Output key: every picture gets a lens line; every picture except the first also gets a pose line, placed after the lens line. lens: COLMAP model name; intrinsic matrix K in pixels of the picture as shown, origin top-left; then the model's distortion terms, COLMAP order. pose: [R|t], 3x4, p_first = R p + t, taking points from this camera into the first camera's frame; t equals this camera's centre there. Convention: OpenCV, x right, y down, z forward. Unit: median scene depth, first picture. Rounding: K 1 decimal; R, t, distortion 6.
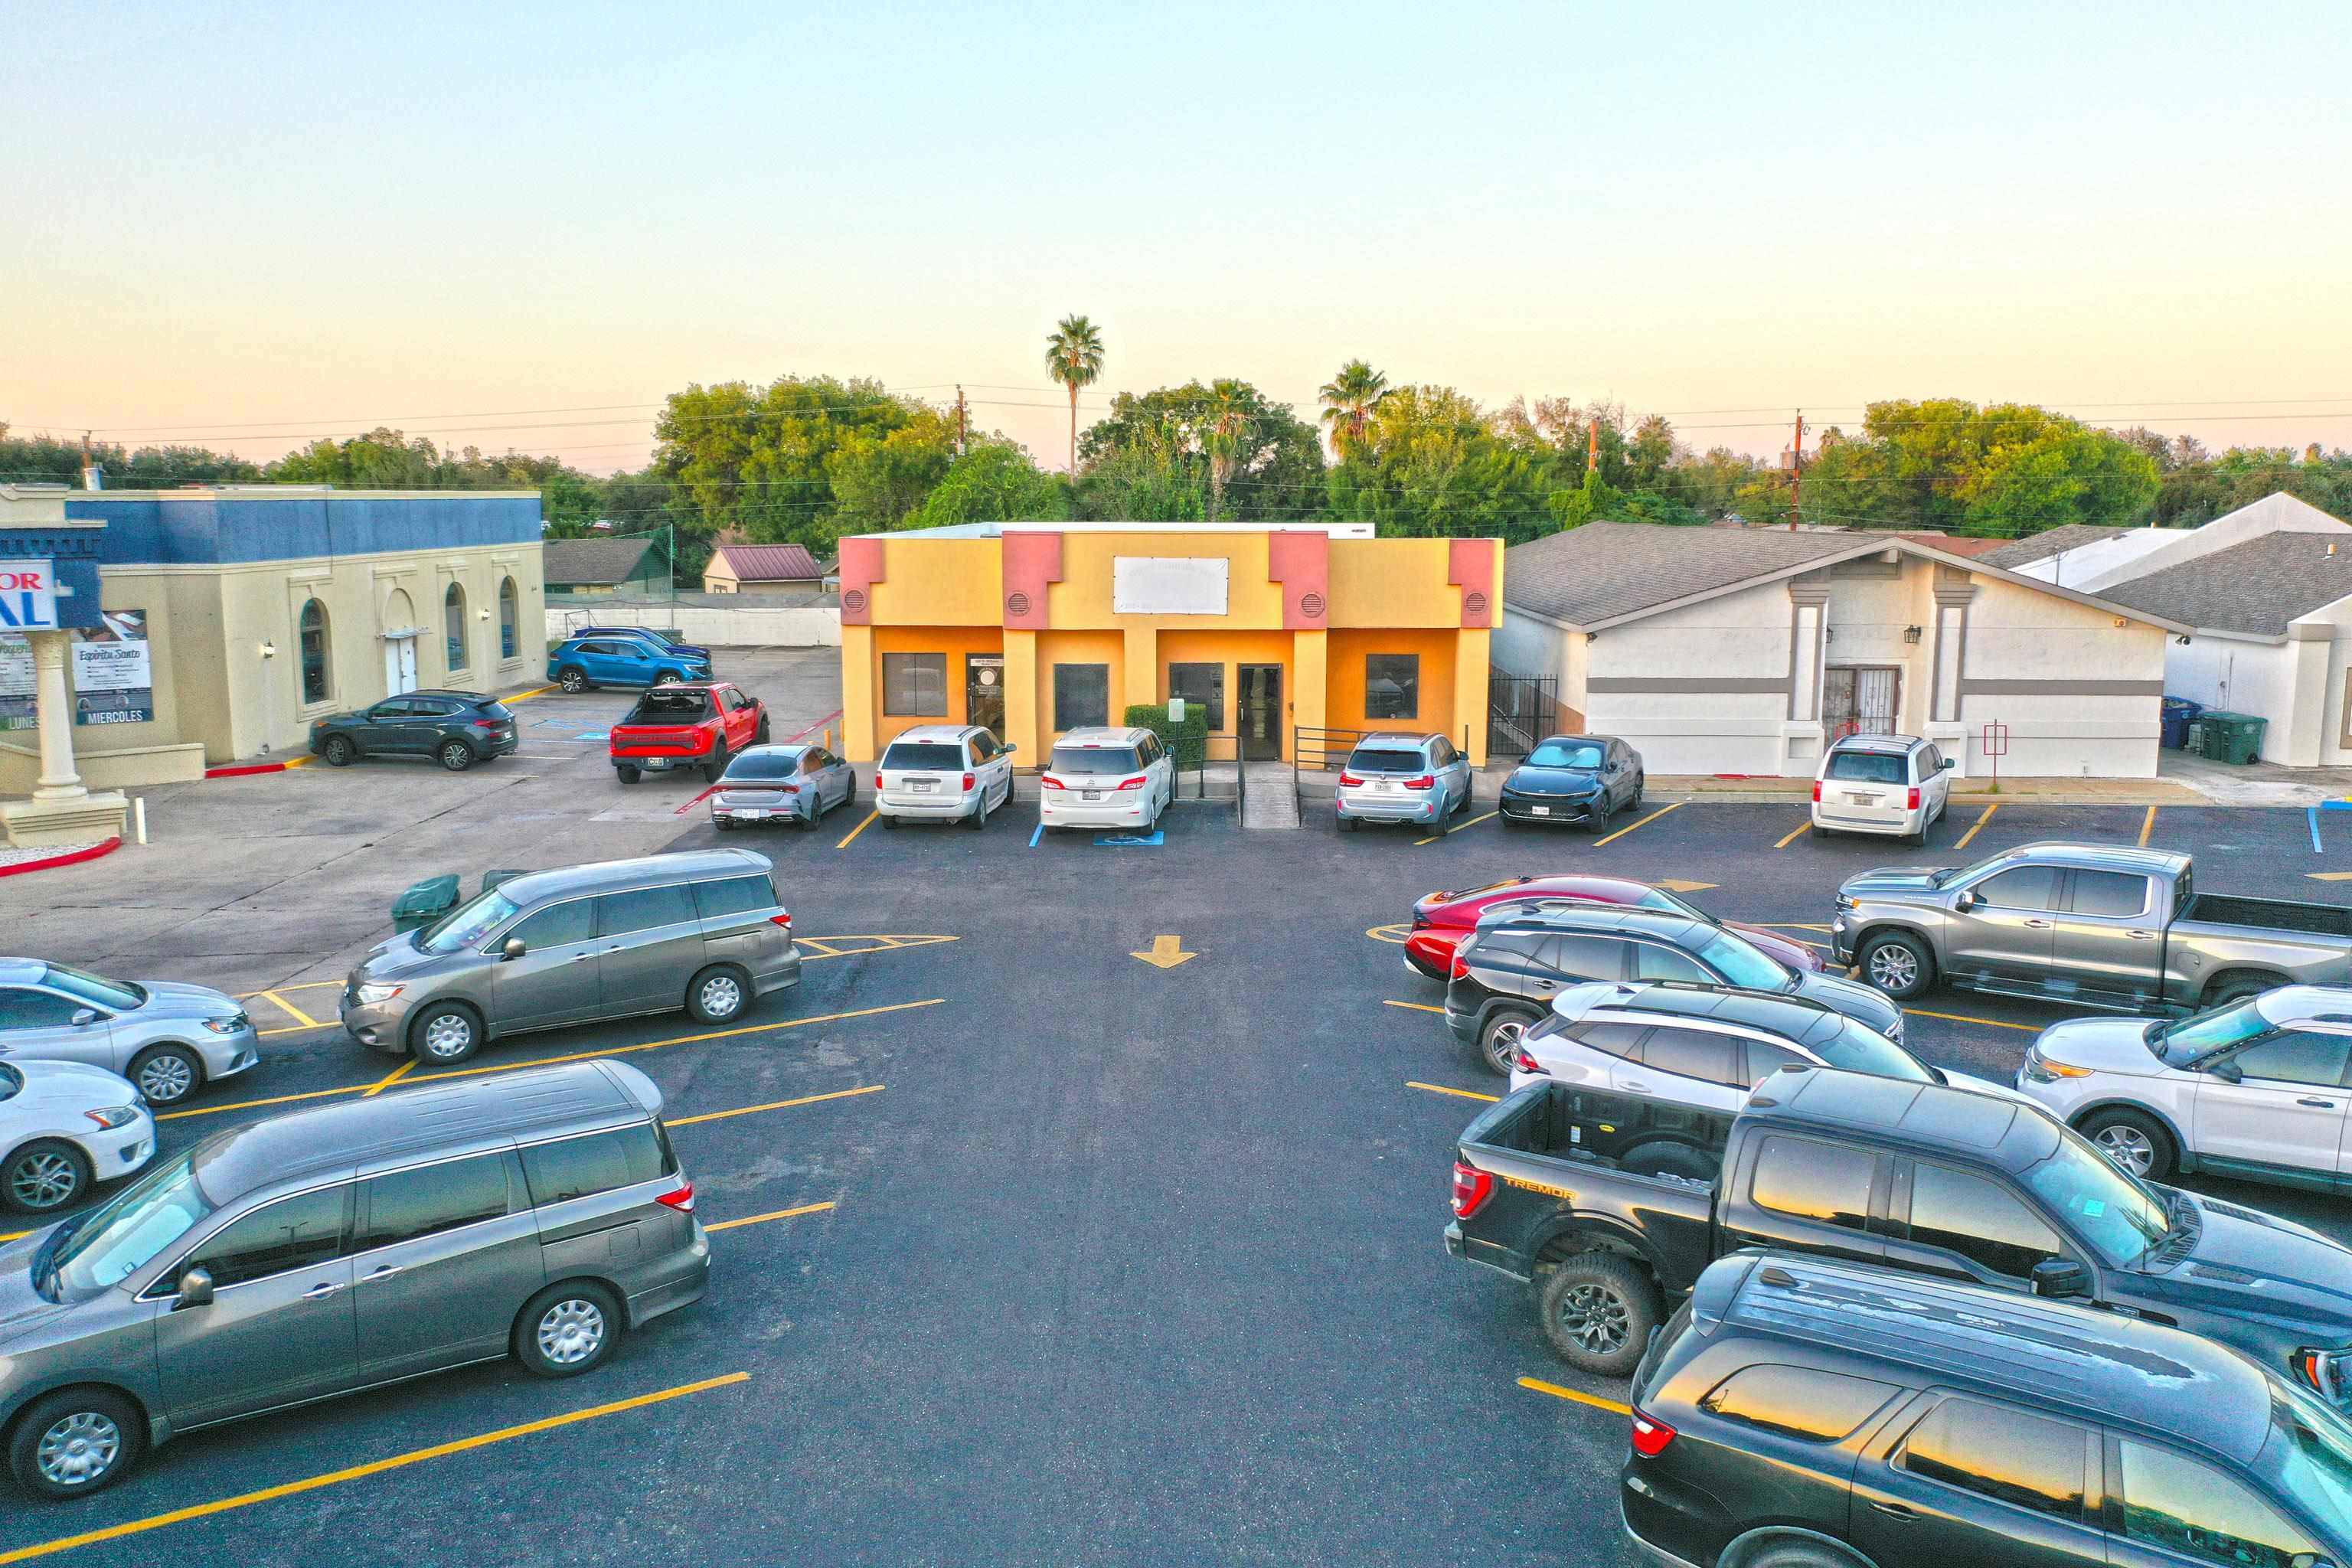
lens RADIAL K [[1839.7, 0, 1116.1], [0, 1839.7, 788.5], [0, 0, 1]] dist [-0.007610, -0.005102]
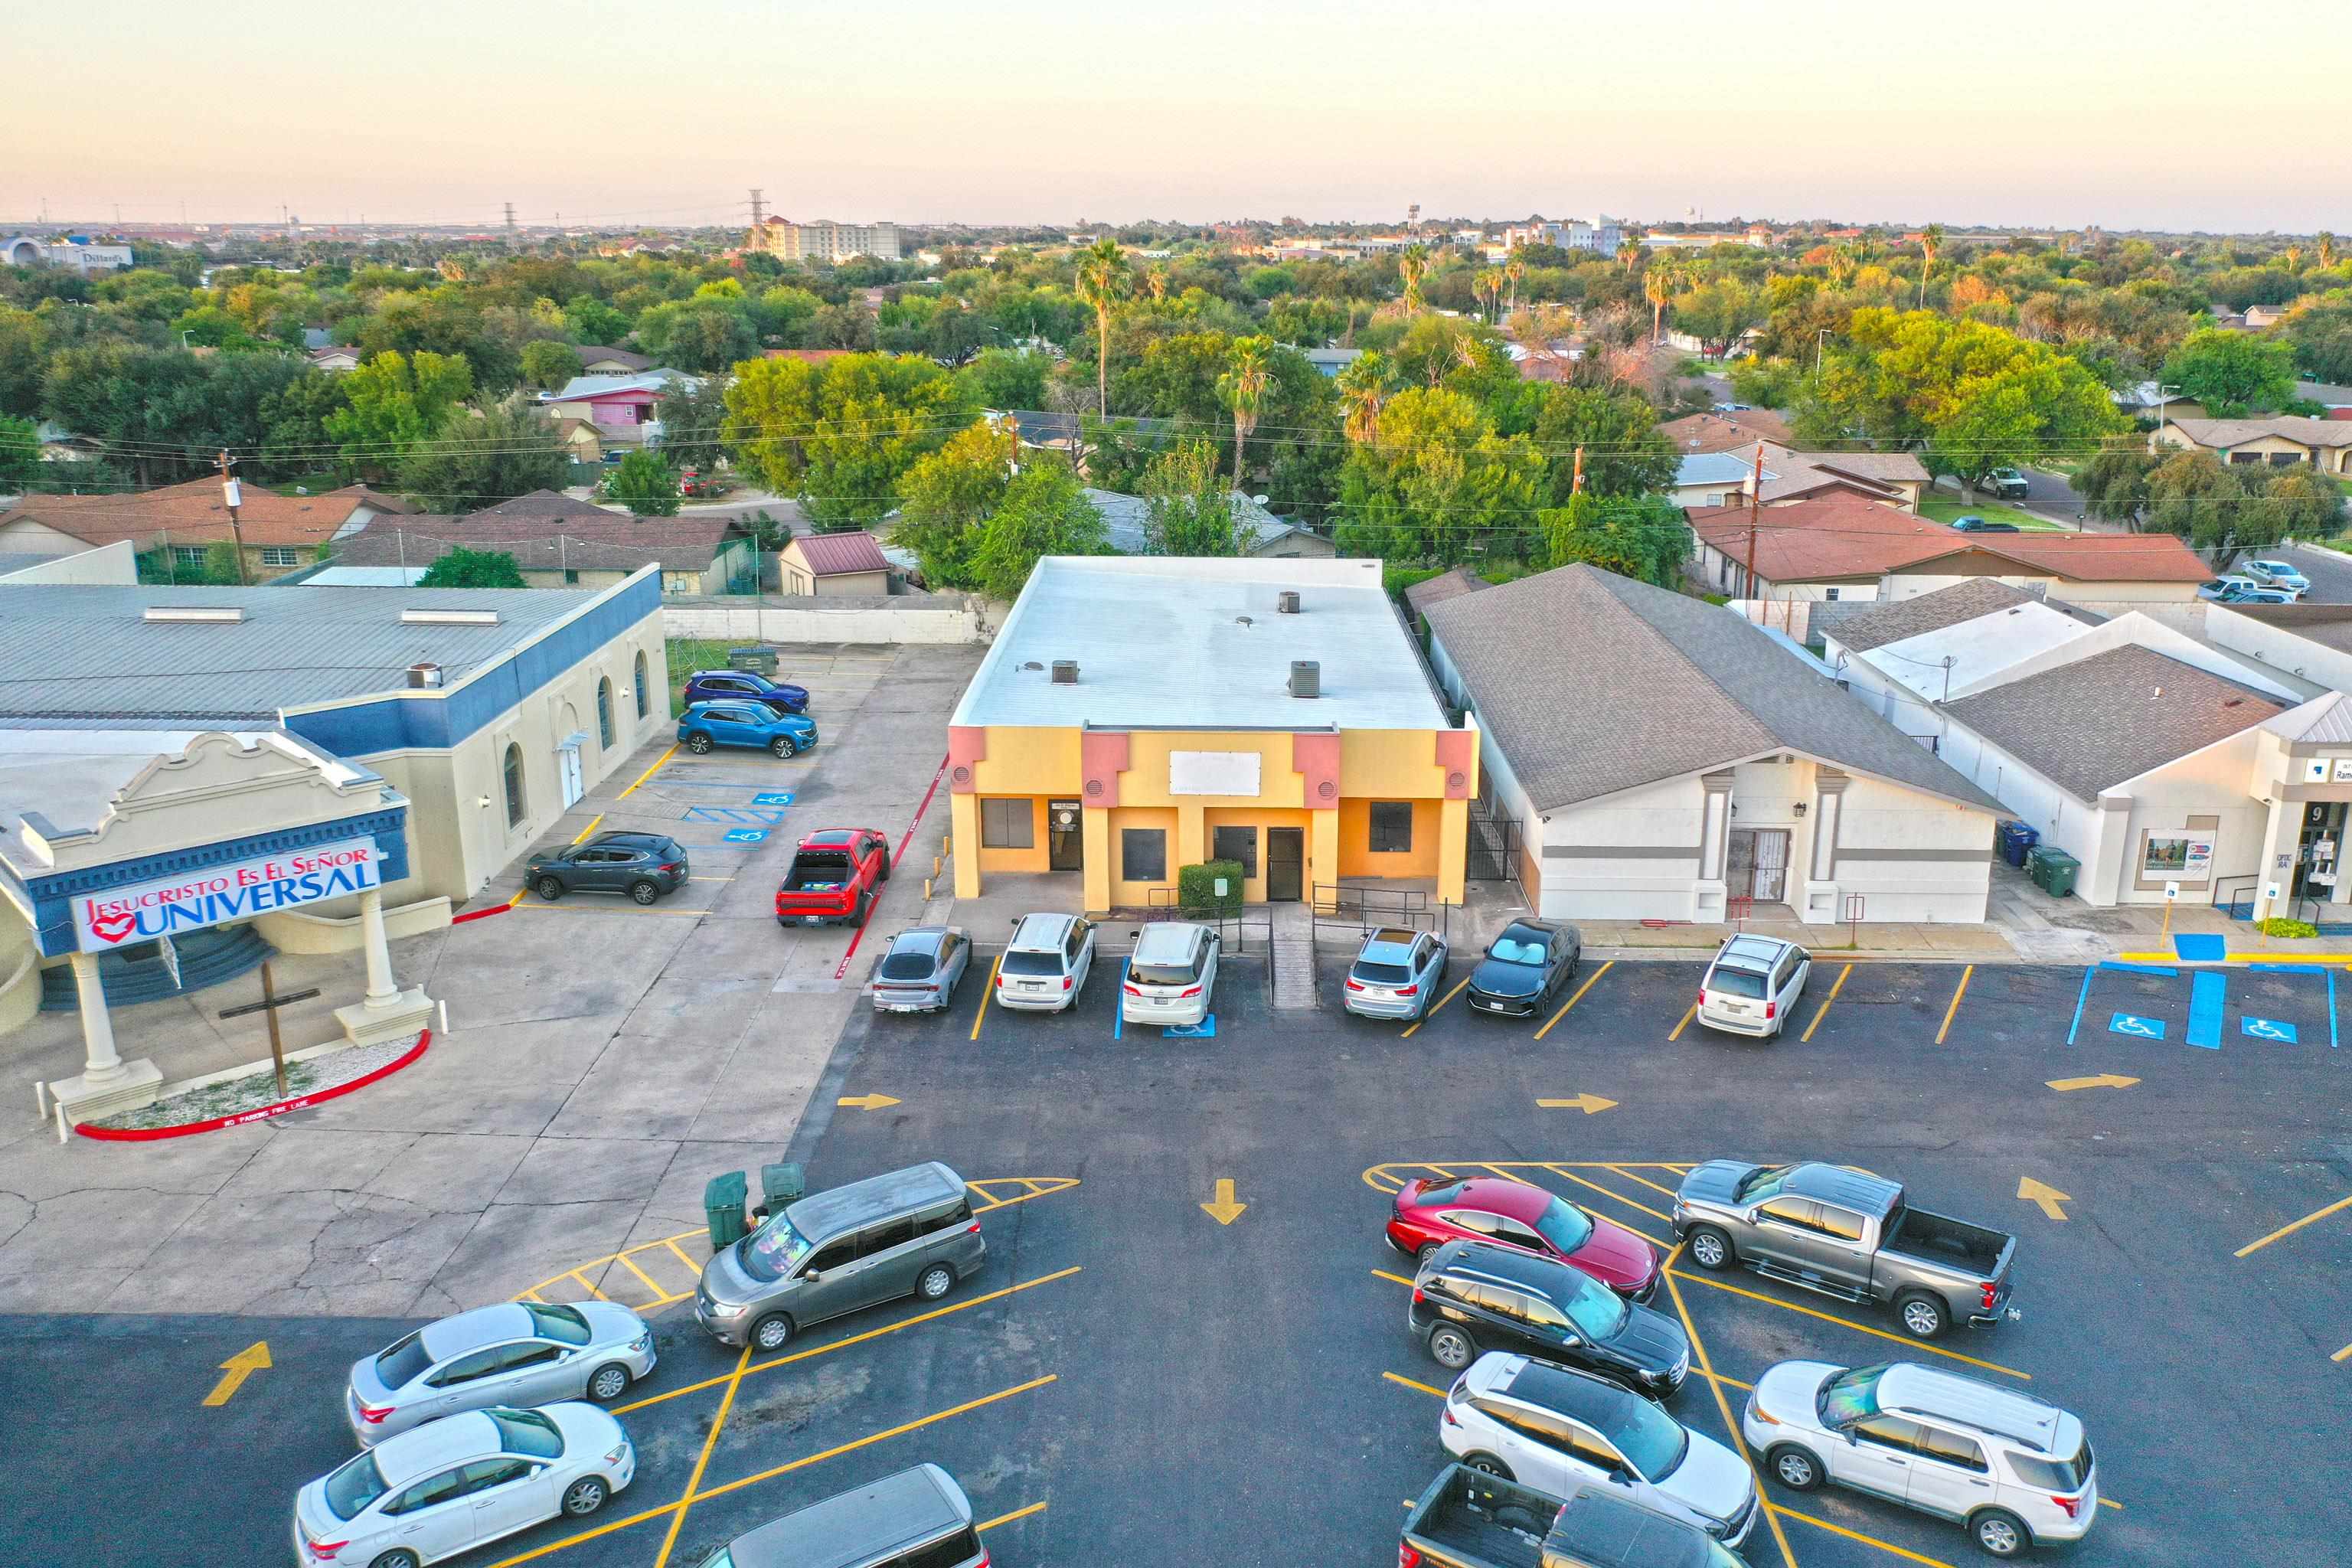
lens RADIAL K [[1839.2, 0, 1150.6], [0, 1839.2, 774.3], [0, 0, 1]] dist [-0.014687, -0.000834]
pose [[0.999908, -0.000049, 0.013531, -0.031328], [-0.001700, 0.991614, 0.129222, -0.268104], [-0.013424, -0.129233, 0.991523, -0.244225]]
